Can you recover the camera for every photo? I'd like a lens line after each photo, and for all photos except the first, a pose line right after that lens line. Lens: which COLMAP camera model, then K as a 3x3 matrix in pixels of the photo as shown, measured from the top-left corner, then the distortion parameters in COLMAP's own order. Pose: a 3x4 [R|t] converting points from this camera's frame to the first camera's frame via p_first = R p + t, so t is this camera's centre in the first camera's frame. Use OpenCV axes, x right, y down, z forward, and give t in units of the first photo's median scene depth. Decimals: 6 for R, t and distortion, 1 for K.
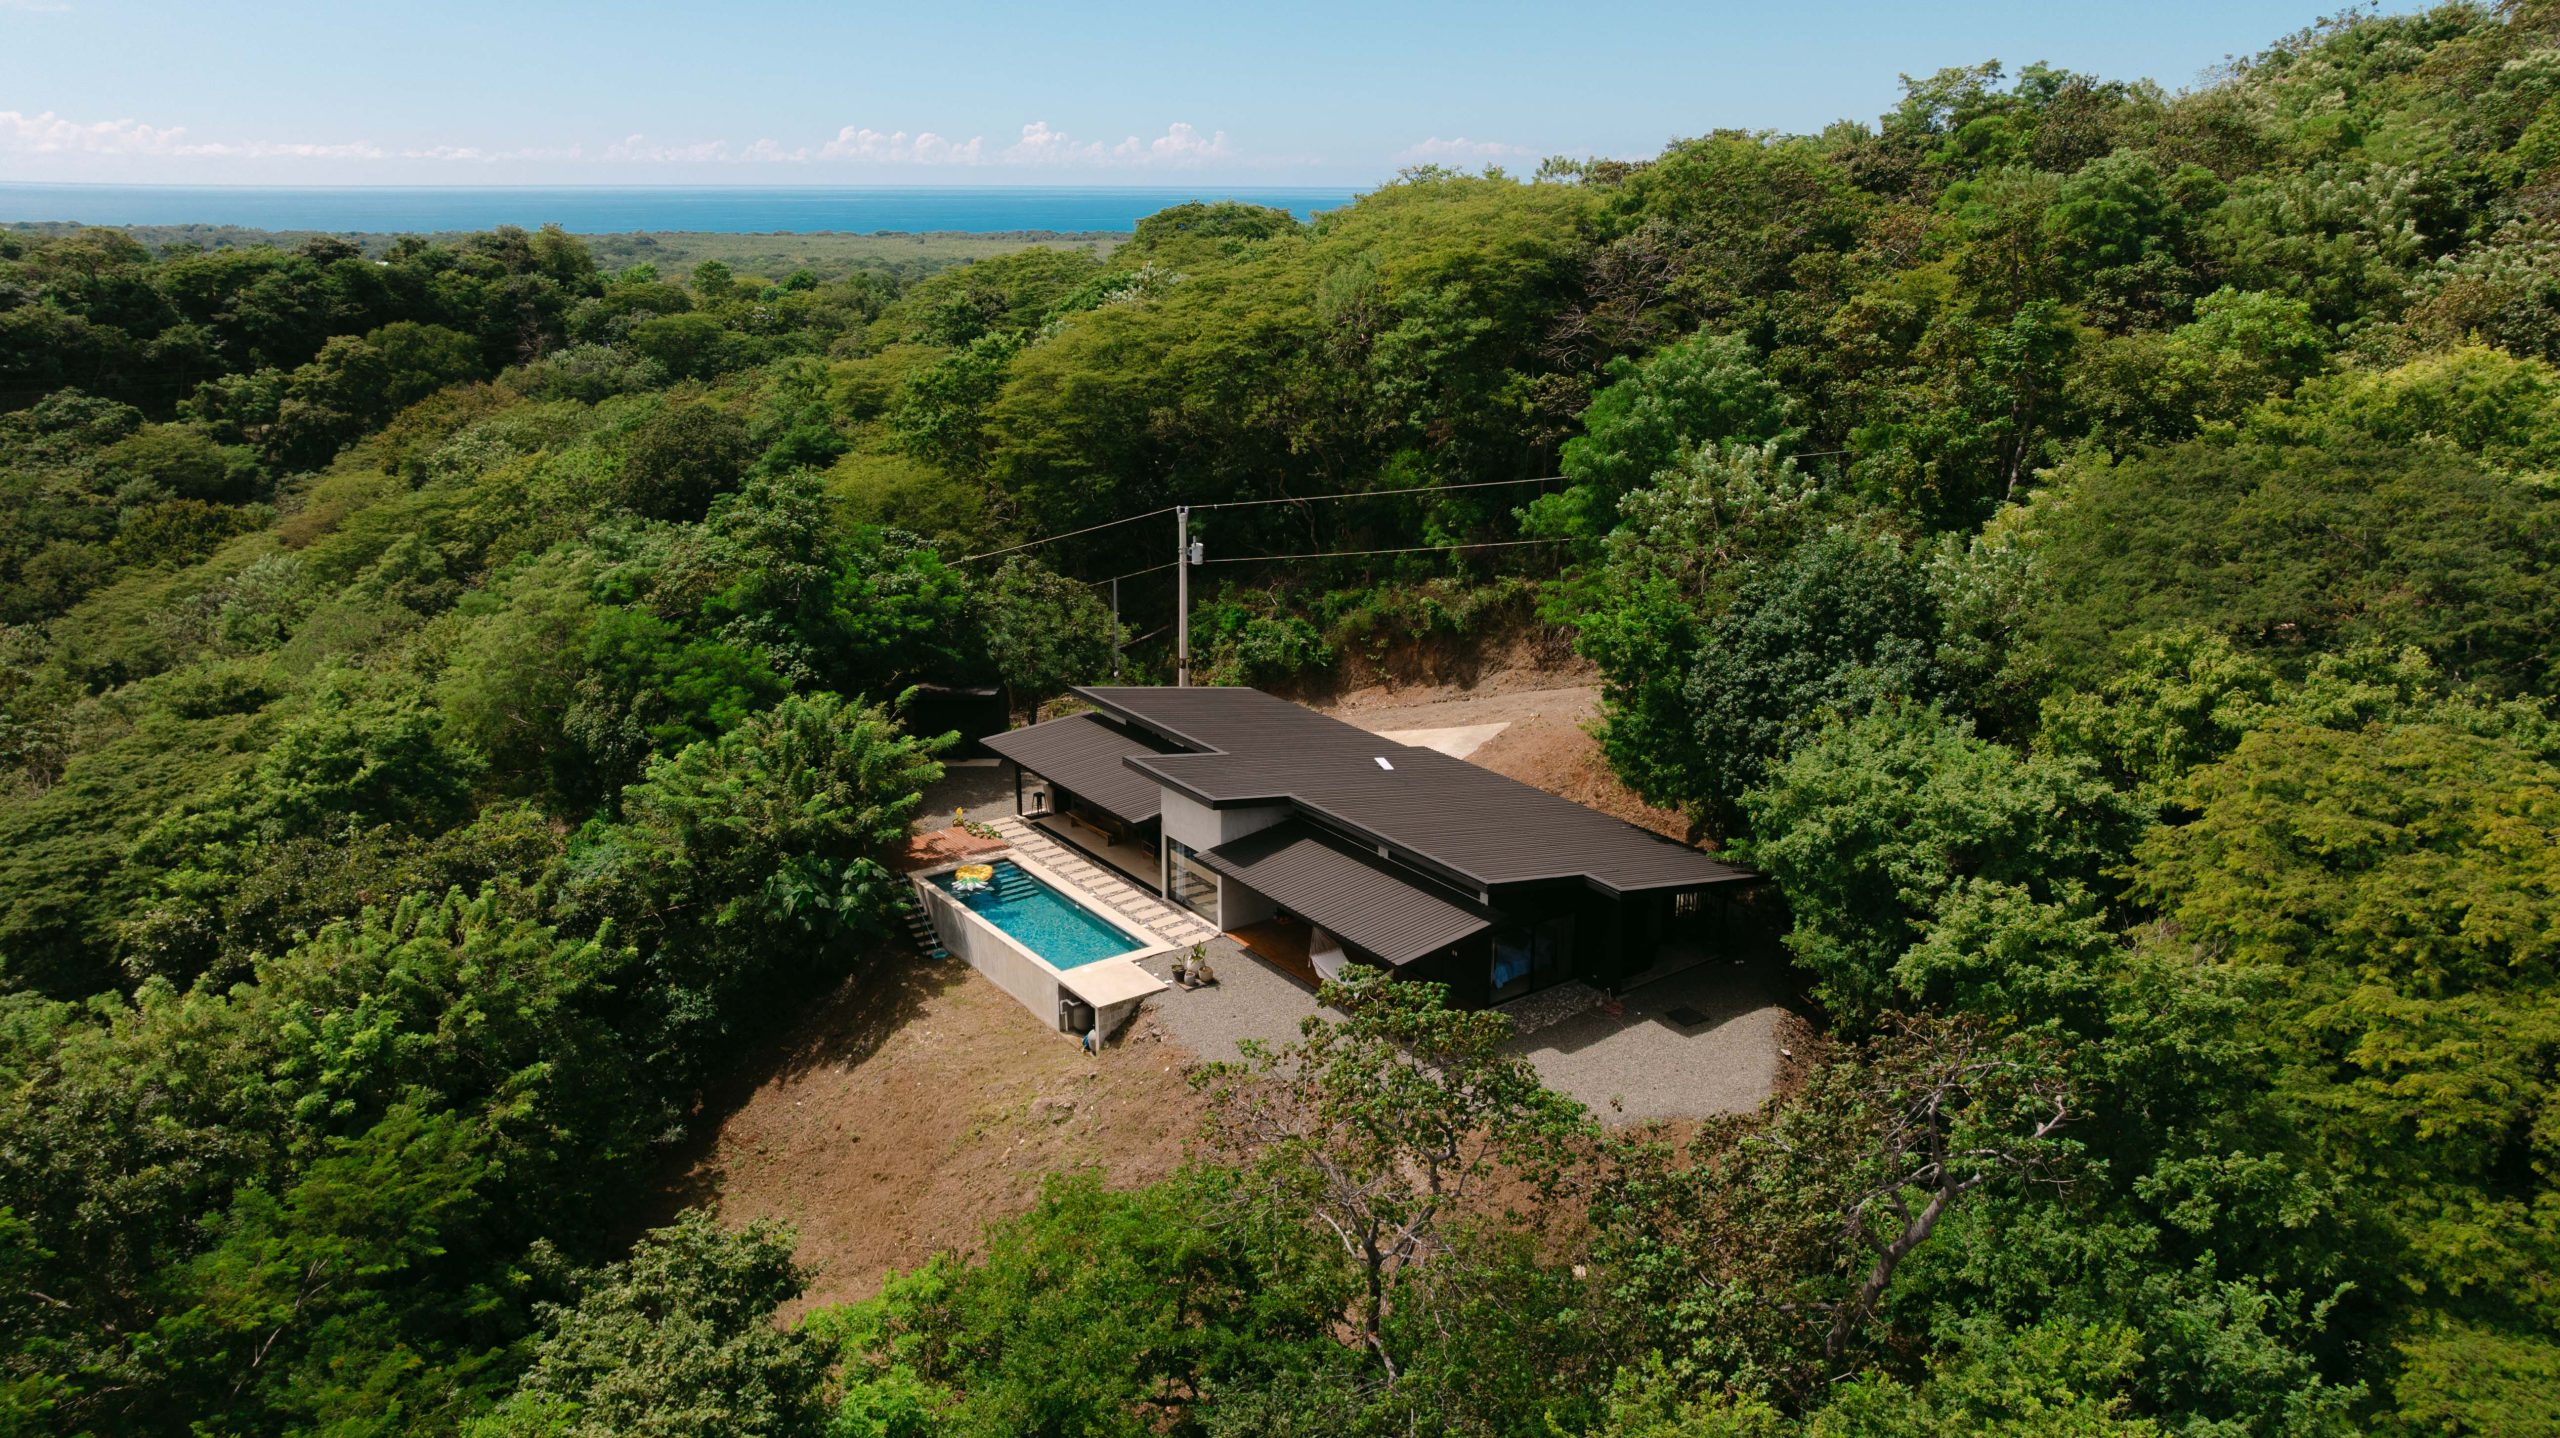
lens RADIAL K [[1836.3, 0, 1300.7], [0, 1836.3, 709.6], [0, 0, 1]] dist [-0.041906, 0.028841]
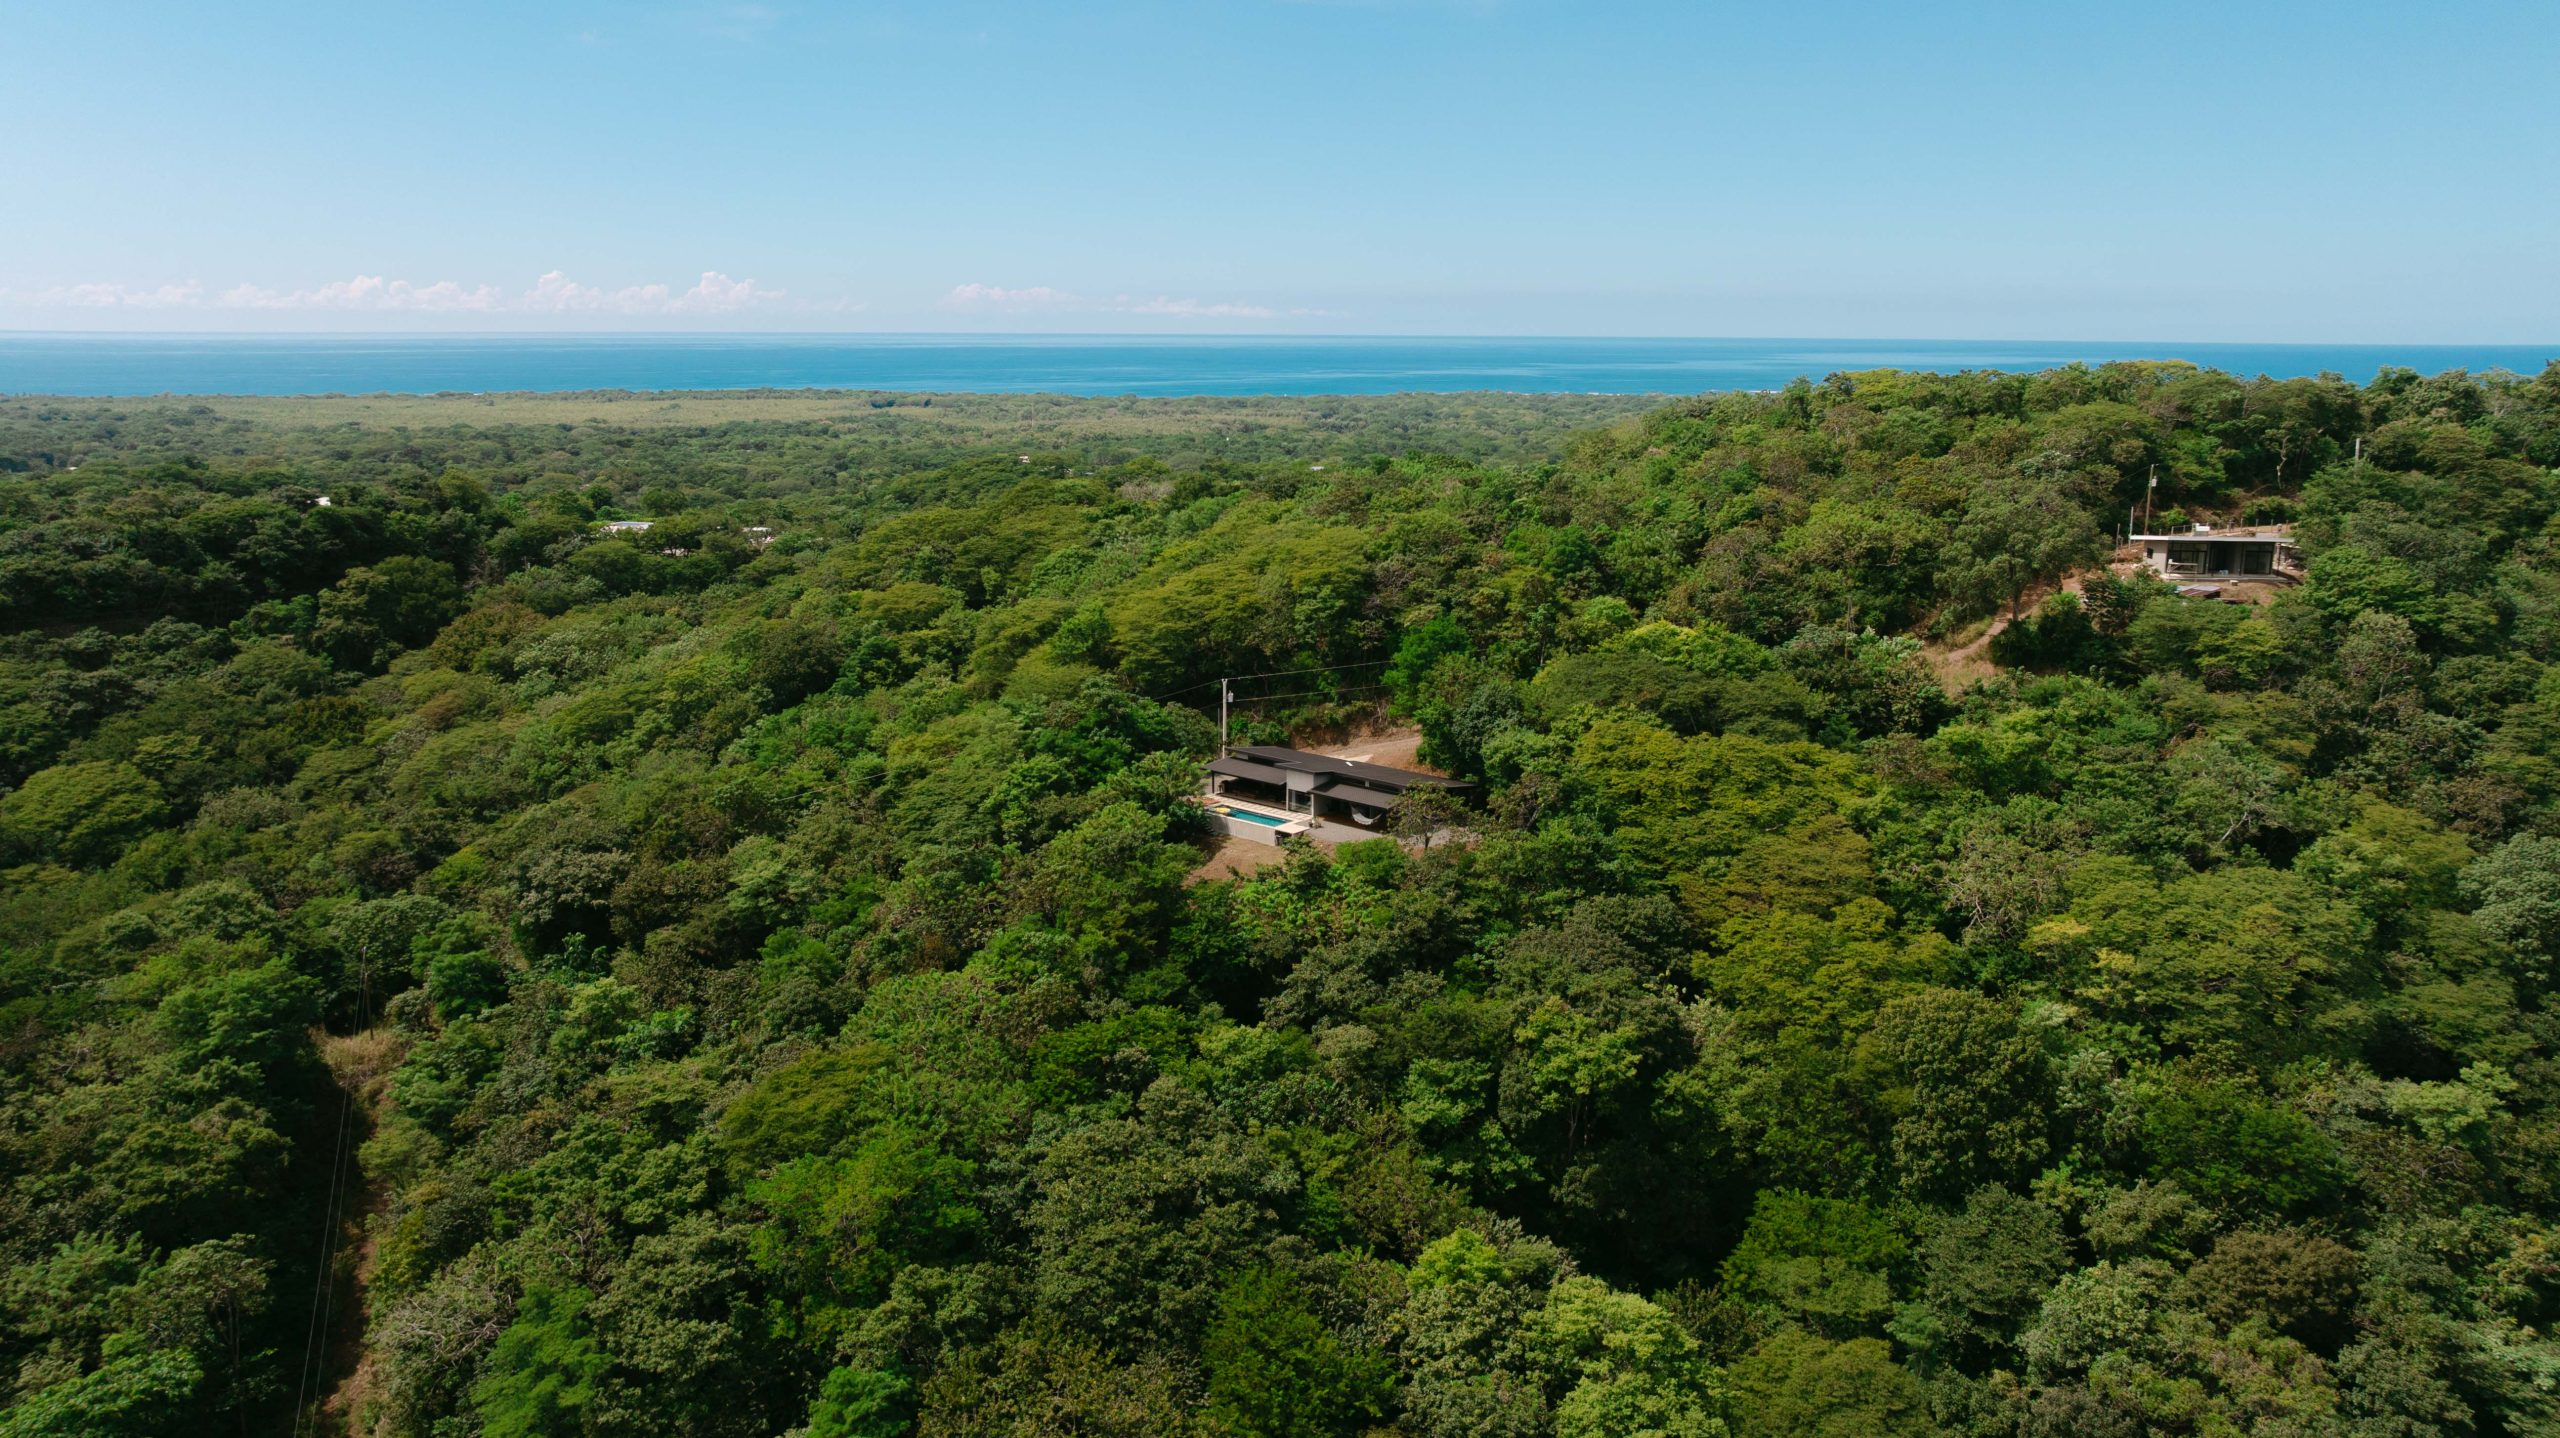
lens RADIAL K [[1836.3, 0, 1300.7], [0, 1836.3, 709.6], [0, 0, 1]] dist [-0.041906, 0.028841]
pose [[0.972359, -0.048494, 0.228400, -0.639316], [0.065429, 0.995595, -0.067159, 0.123255], [-0.224137, 0.080247, 0.971248, -1.704179]]
